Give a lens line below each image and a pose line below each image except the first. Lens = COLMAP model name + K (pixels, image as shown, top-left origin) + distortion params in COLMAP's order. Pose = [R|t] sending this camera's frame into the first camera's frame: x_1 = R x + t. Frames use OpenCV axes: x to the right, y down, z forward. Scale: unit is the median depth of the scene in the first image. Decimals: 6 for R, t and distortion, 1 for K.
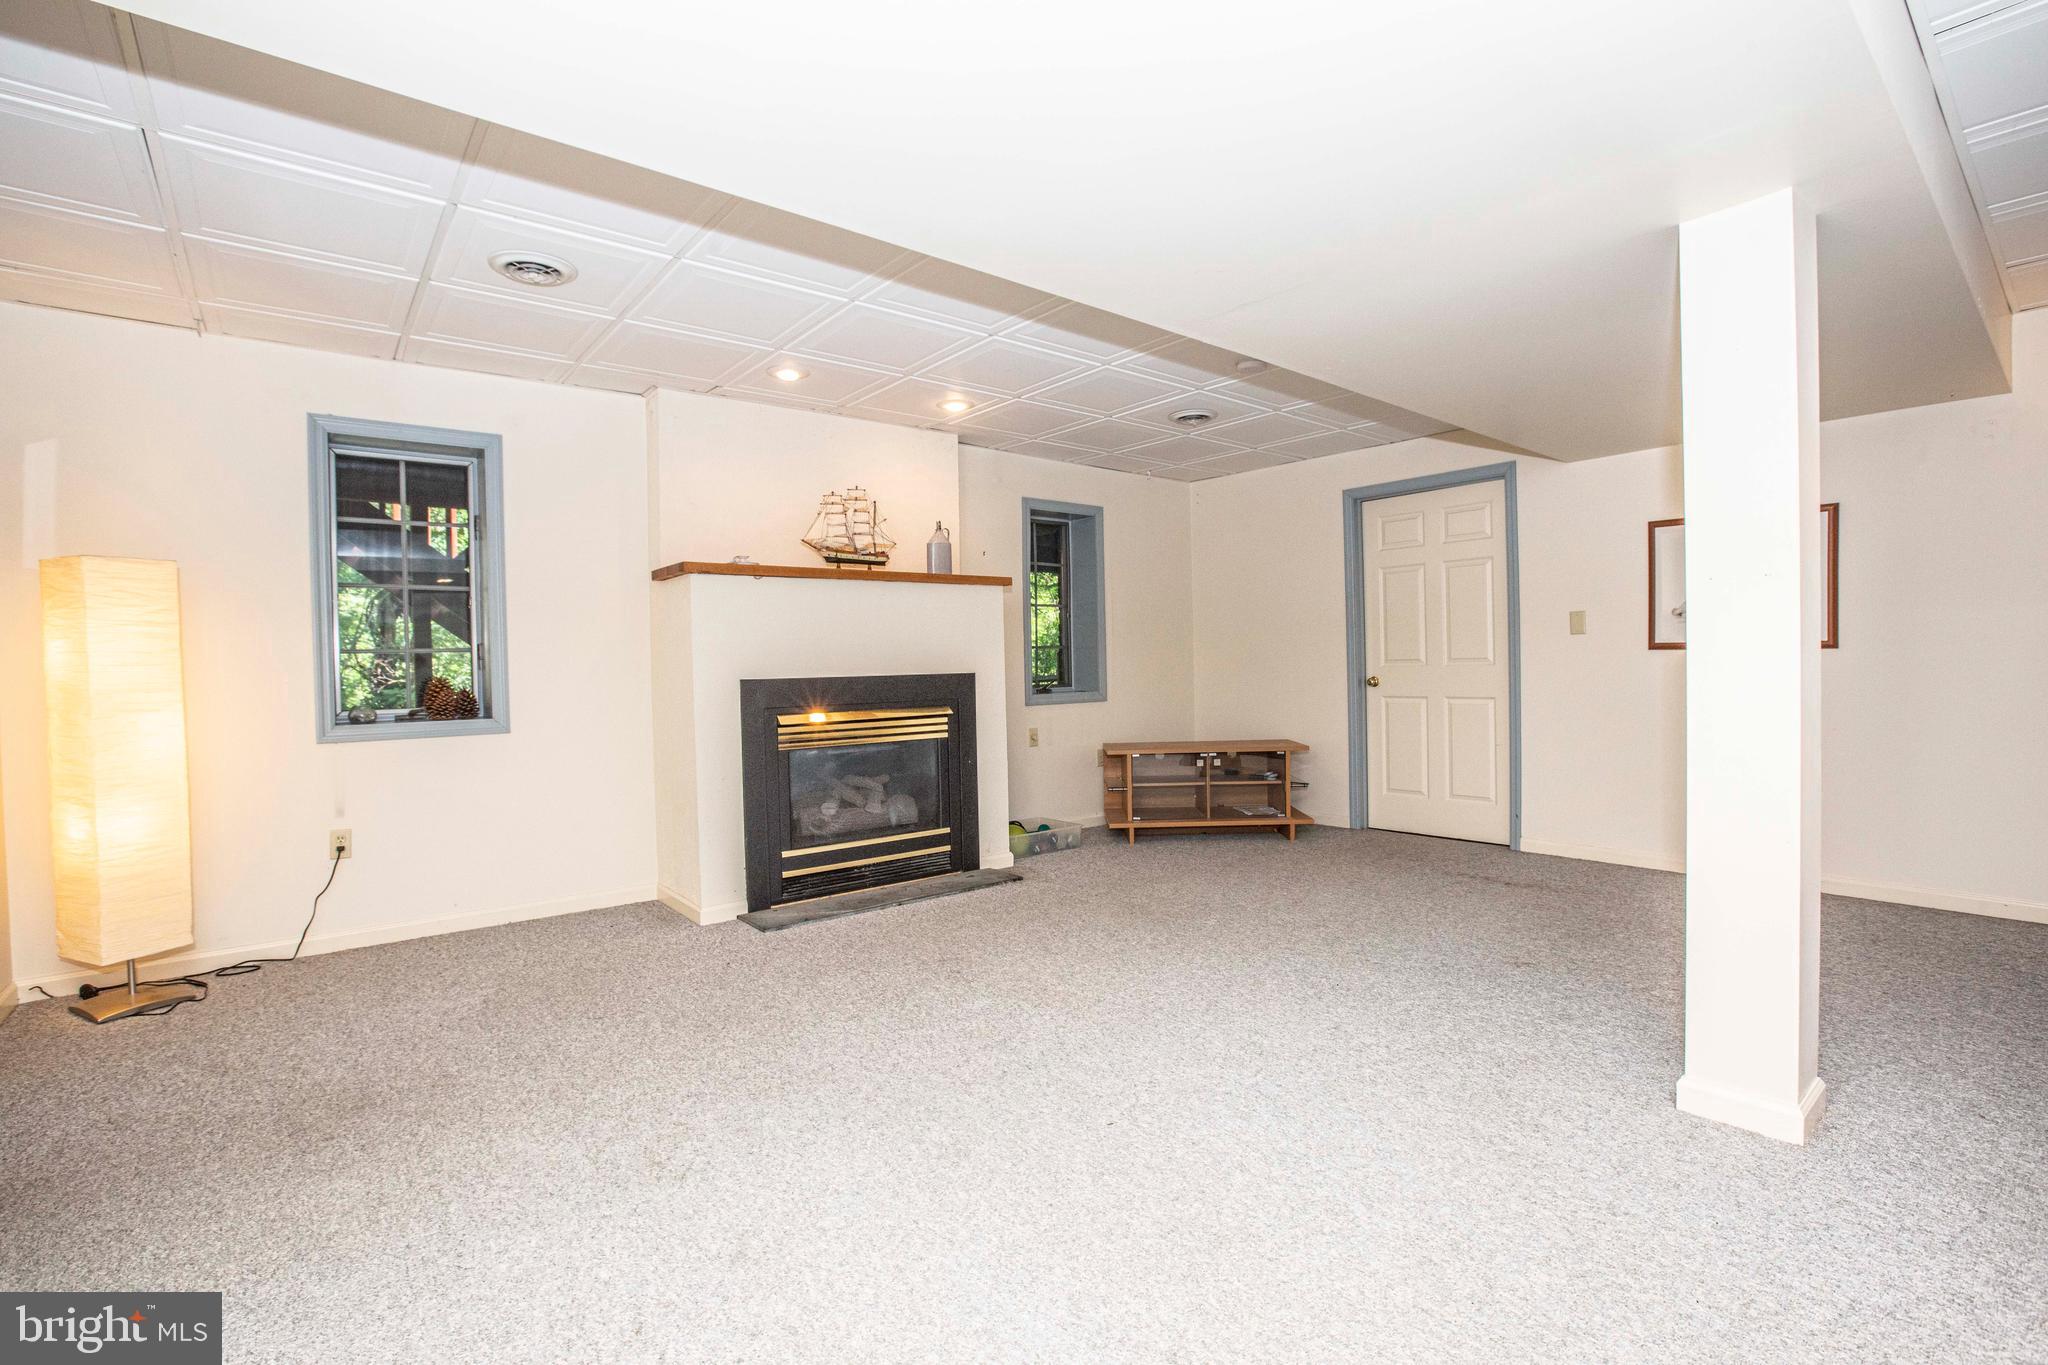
lens RADIAL K [[929.9, 0, 1012.0], [0, 929.9, 683.0], [0, 0, 1]] dist [-0.050060, 0.015068]
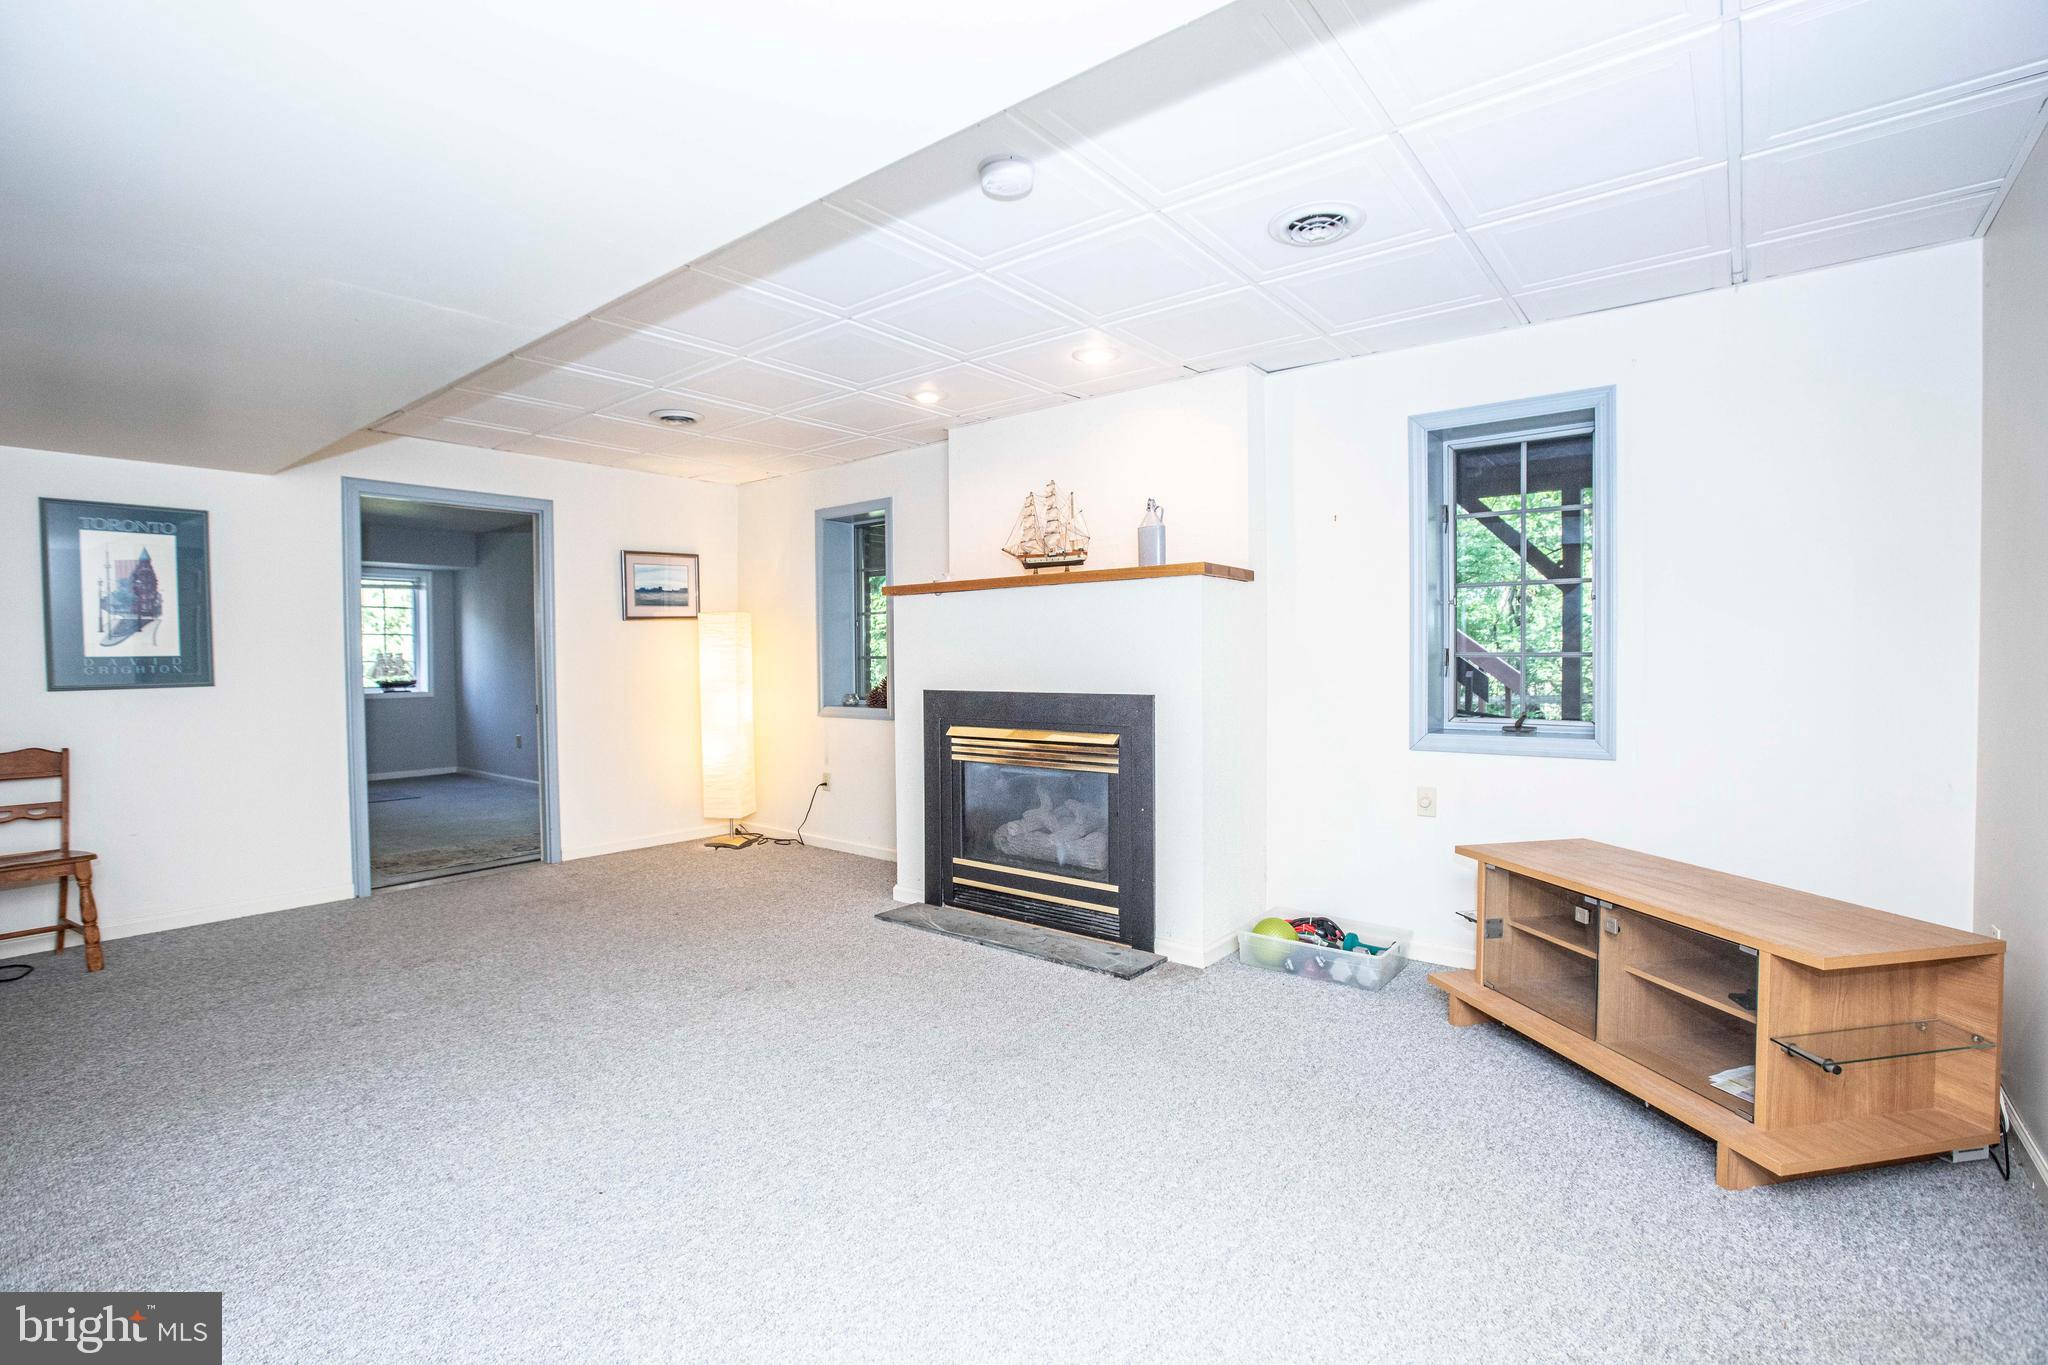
lens RADIAL K [[929.9, 0, 1012.2], [0, 929.9, 673.8], [0, 0, 1]] dist [-0.050060, 0.015068]
pose [[0.225687, 0.041519, -0.973315, 0.693182], [-0.009563, 0.999138, 0.040404, -0.059564], [0.974153, 0.000189, 0.225889, 0.743133]]
